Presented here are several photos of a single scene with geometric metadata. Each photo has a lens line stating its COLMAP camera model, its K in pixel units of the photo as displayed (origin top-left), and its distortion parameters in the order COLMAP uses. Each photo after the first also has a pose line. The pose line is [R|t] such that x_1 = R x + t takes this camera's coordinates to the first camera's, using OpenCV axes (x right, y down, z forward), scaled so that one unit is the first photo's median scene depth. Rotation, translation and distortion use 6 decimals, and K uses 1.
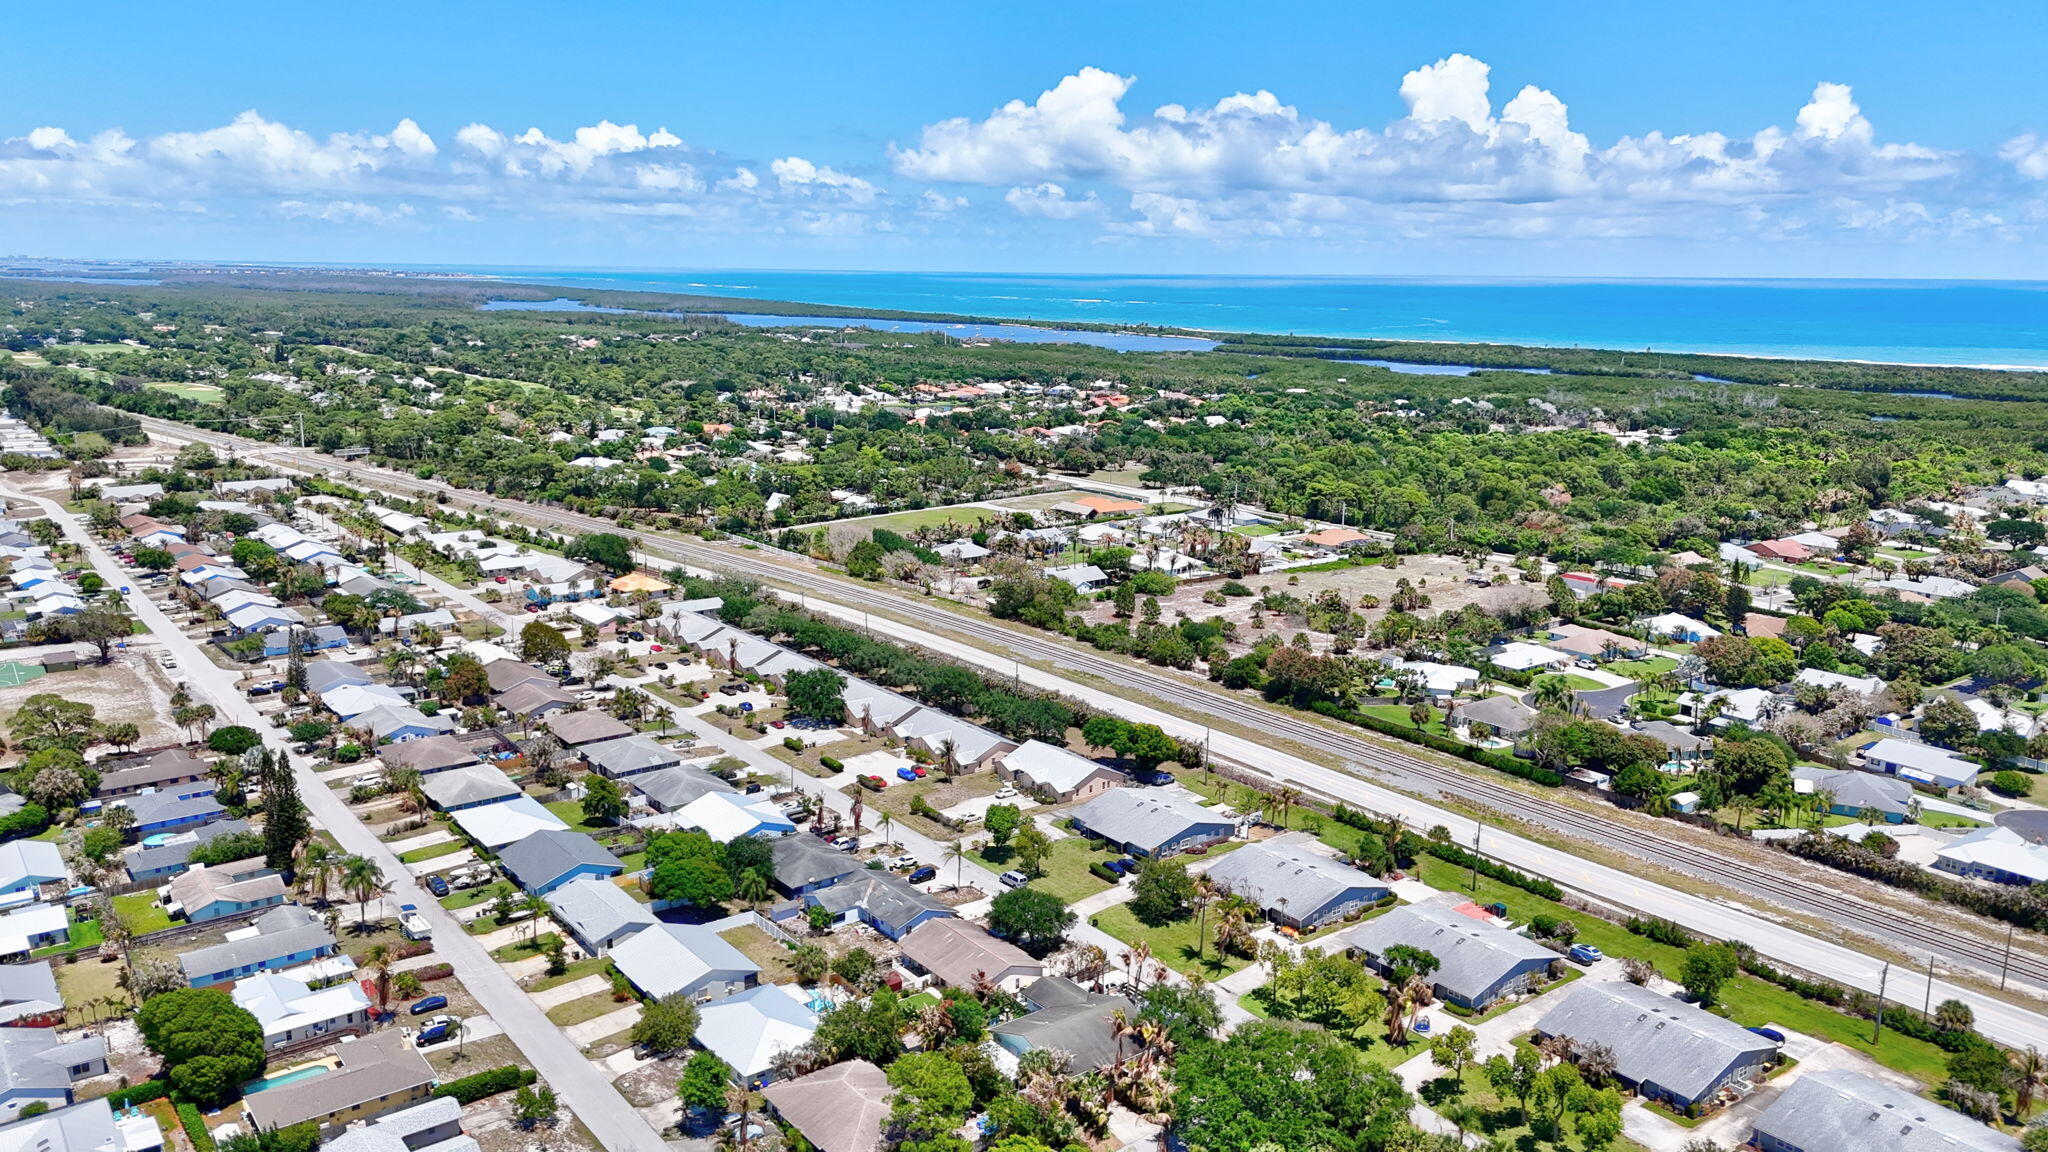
lens RADIAL K [[1515.5, 0, 1024.0], [0, 1515.5, 576.0], [0, 0, 1]] dist [0.069066, -0.061929]
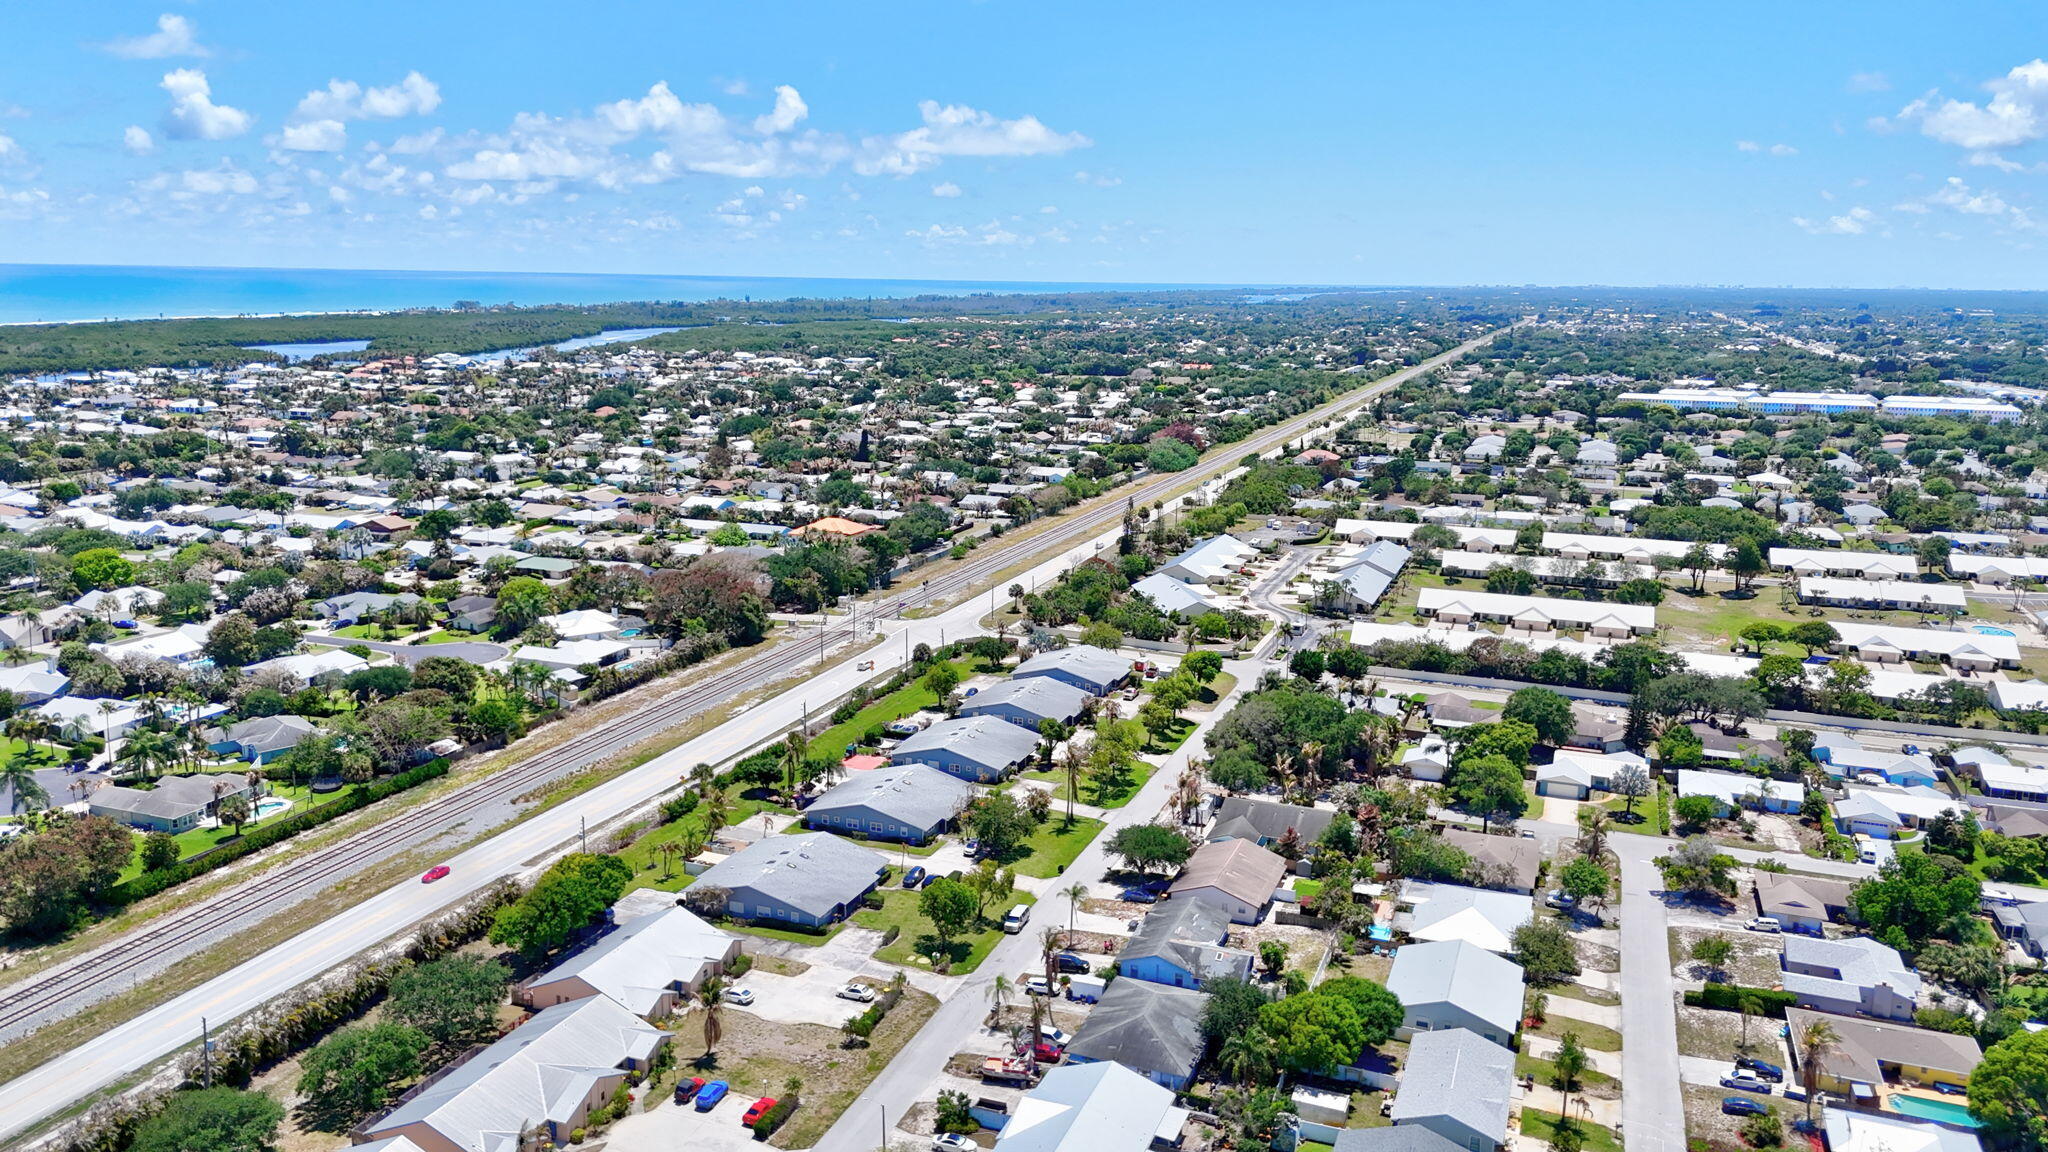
lens RADIAL K [[1515.5, 0, 1024.0], [0, 1515.5, 576.0], [0, 0, 1]] dist [0.069066, -0.061929]
pose [[-0.517525, -0.186443, 0.835109, -0.518275], [0.155257, 0.939312, 0.305921, -0.178517], [-0.841465, 0.287978, -0.457171, 1.029209]]
